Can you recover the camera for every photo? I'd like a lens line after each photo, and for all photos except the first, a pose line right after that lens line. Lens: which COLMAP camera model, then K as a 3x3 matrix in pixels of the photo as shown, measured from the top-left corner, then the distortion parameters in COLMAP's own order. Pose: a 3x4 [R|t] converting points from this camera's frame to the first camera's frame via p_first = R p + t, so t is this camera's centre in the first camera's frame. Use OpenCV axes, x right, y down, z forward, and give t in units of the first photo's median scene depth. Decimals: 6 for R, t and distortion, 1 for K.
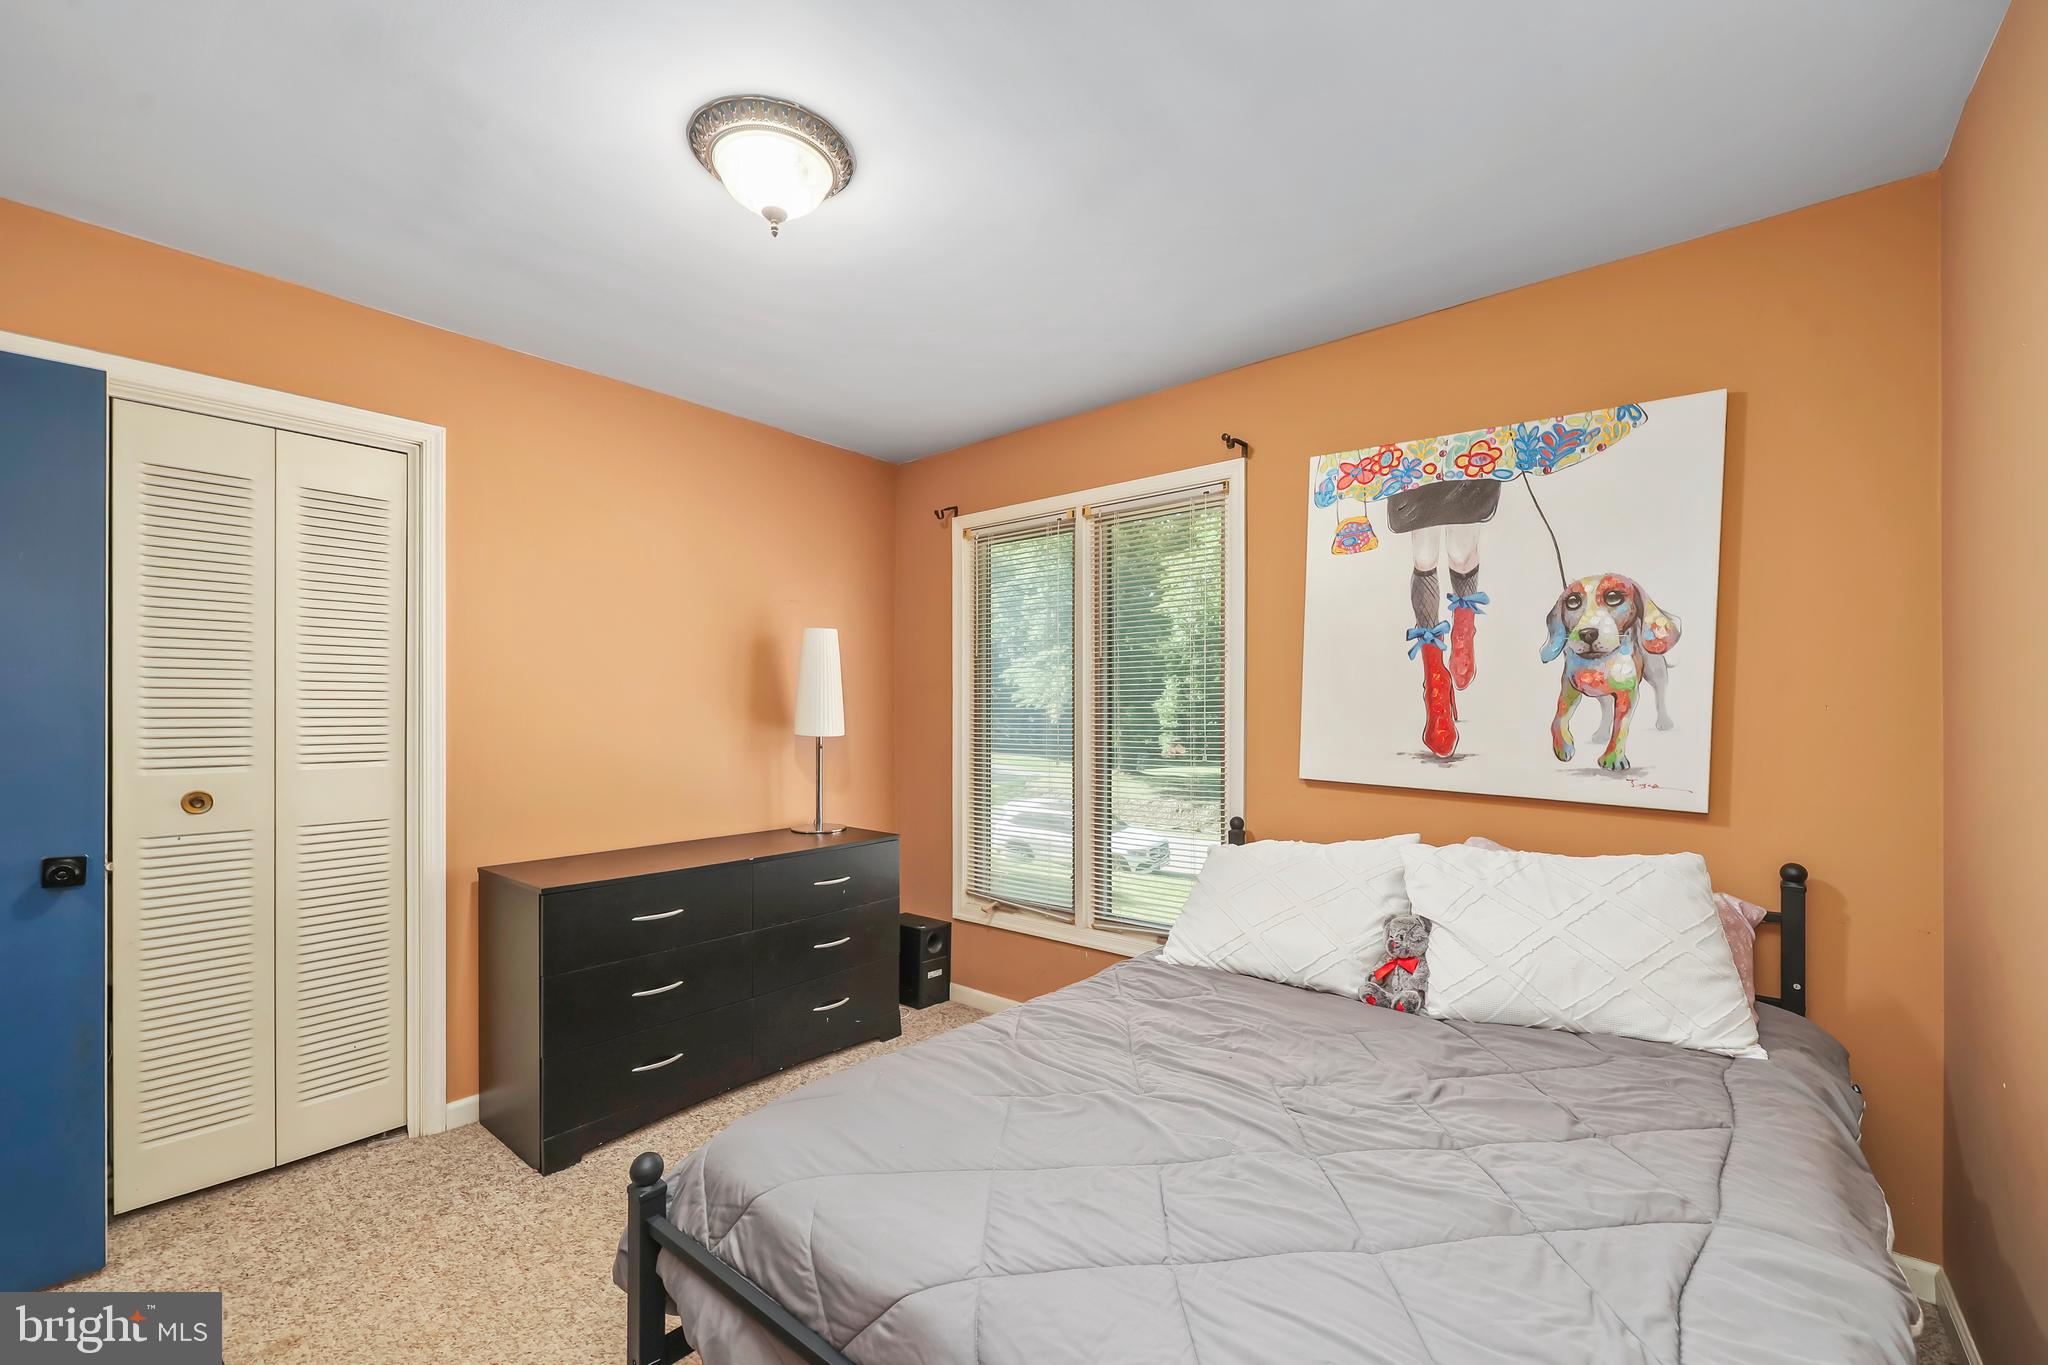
lens RADIAL K [[837.4, 0, 1036.5], [0, 837.4, 711.9], [0, 0, 1]] dist [0.004141, -0.001256]
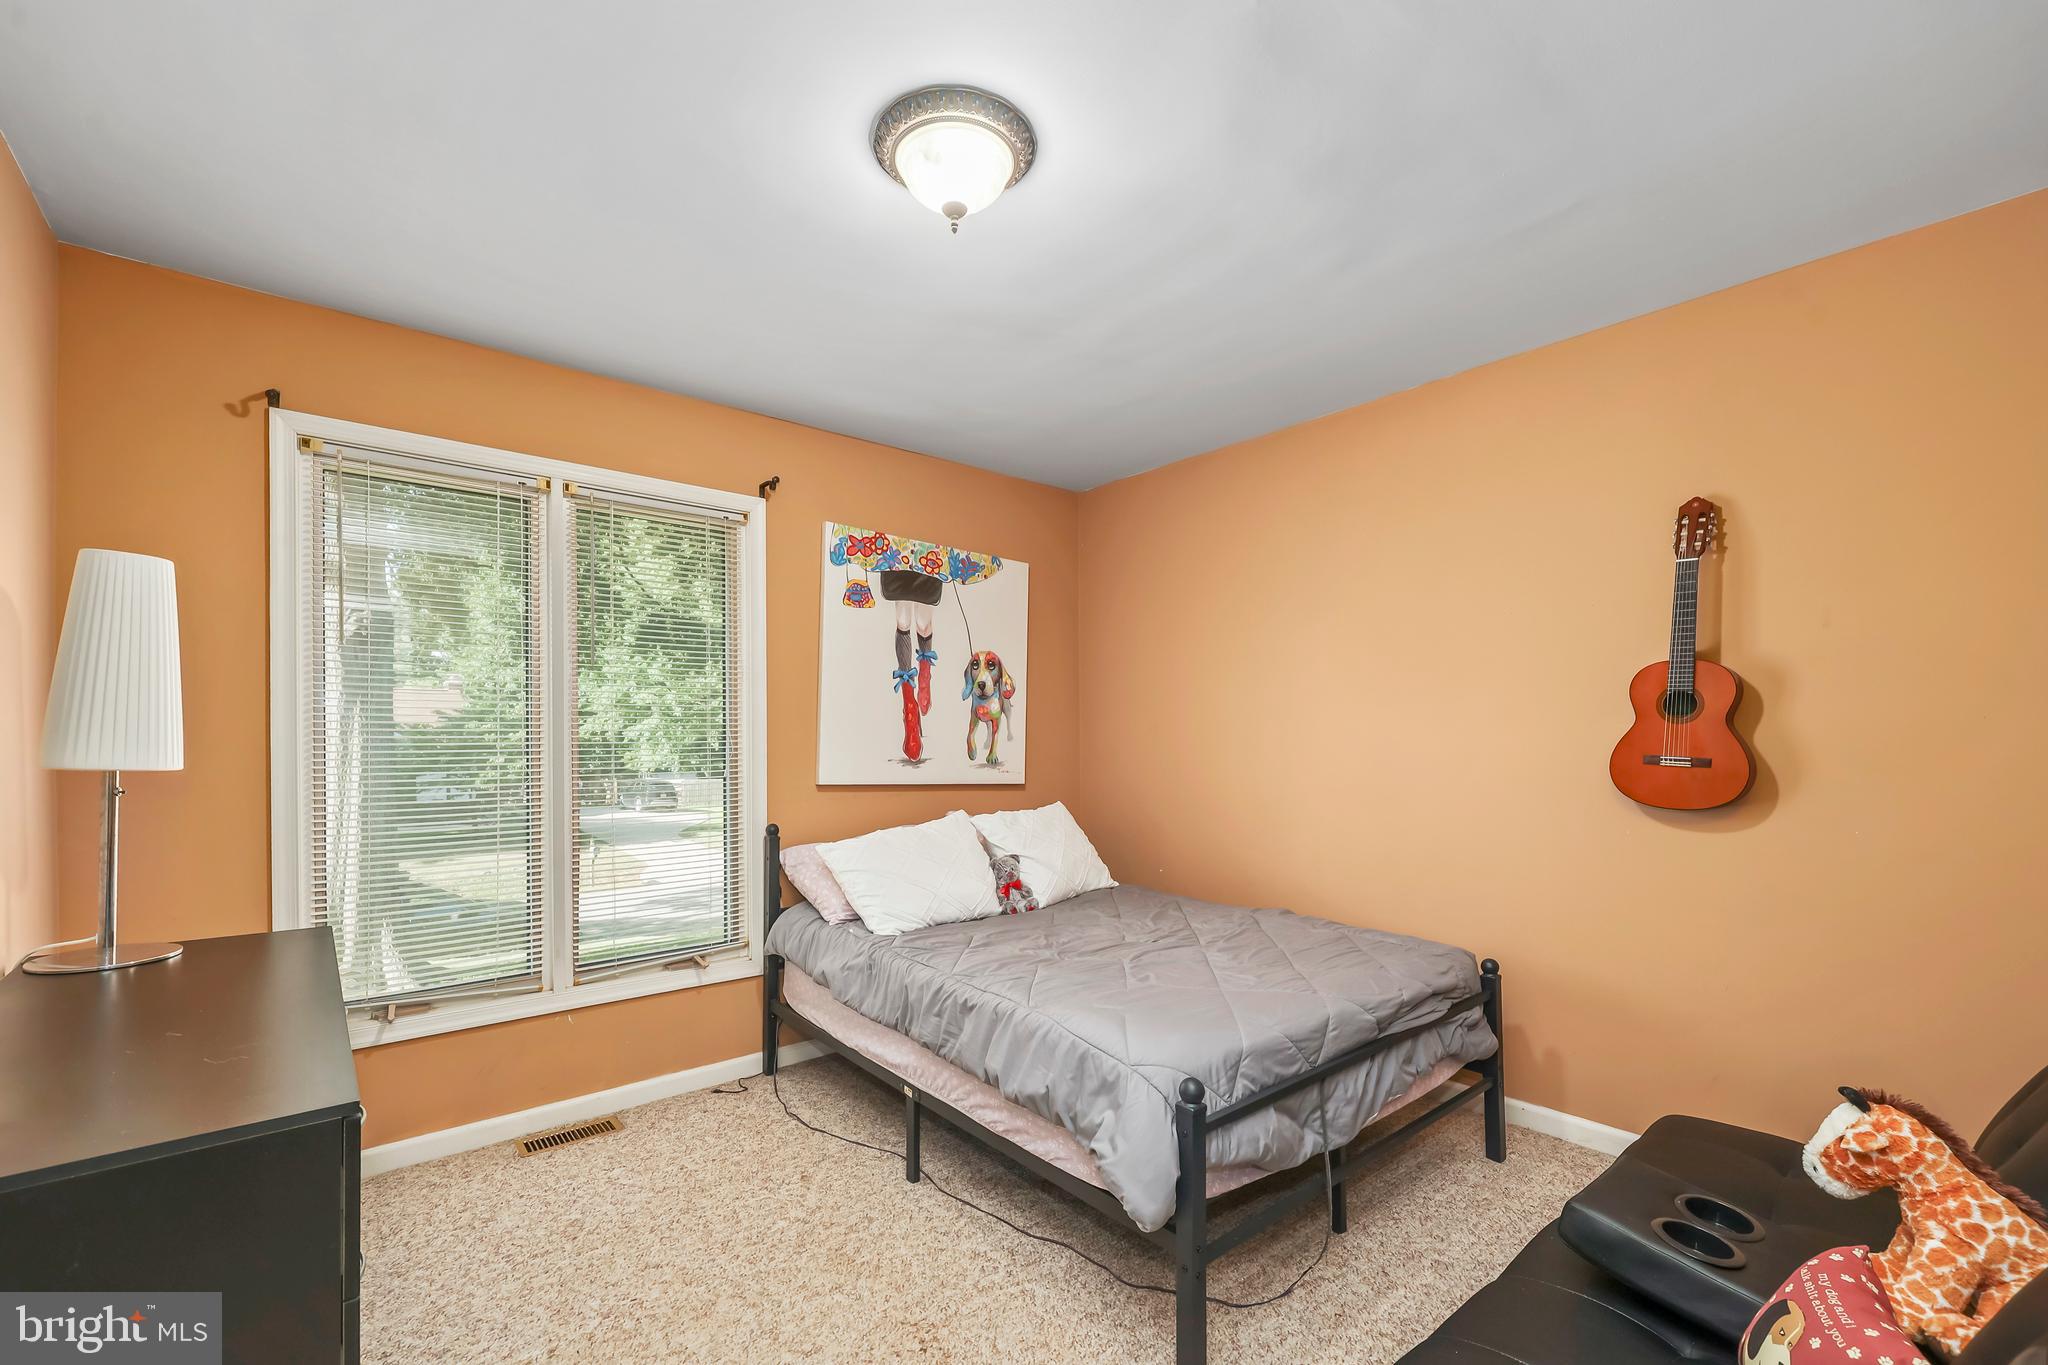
lens RADIAL K [[837.4, 0, 1025.6], [0, 837.4, 738.8], [0, 0, 1]] dist [0.004141, -0.001256]
pose [[0.209842, -0.002128, 0.977733, -0.916996], [-0.001701, 0.999995, 0.002541, 0.011320], [-0.977734, -0.002196, 0.209838, 0.519797]]
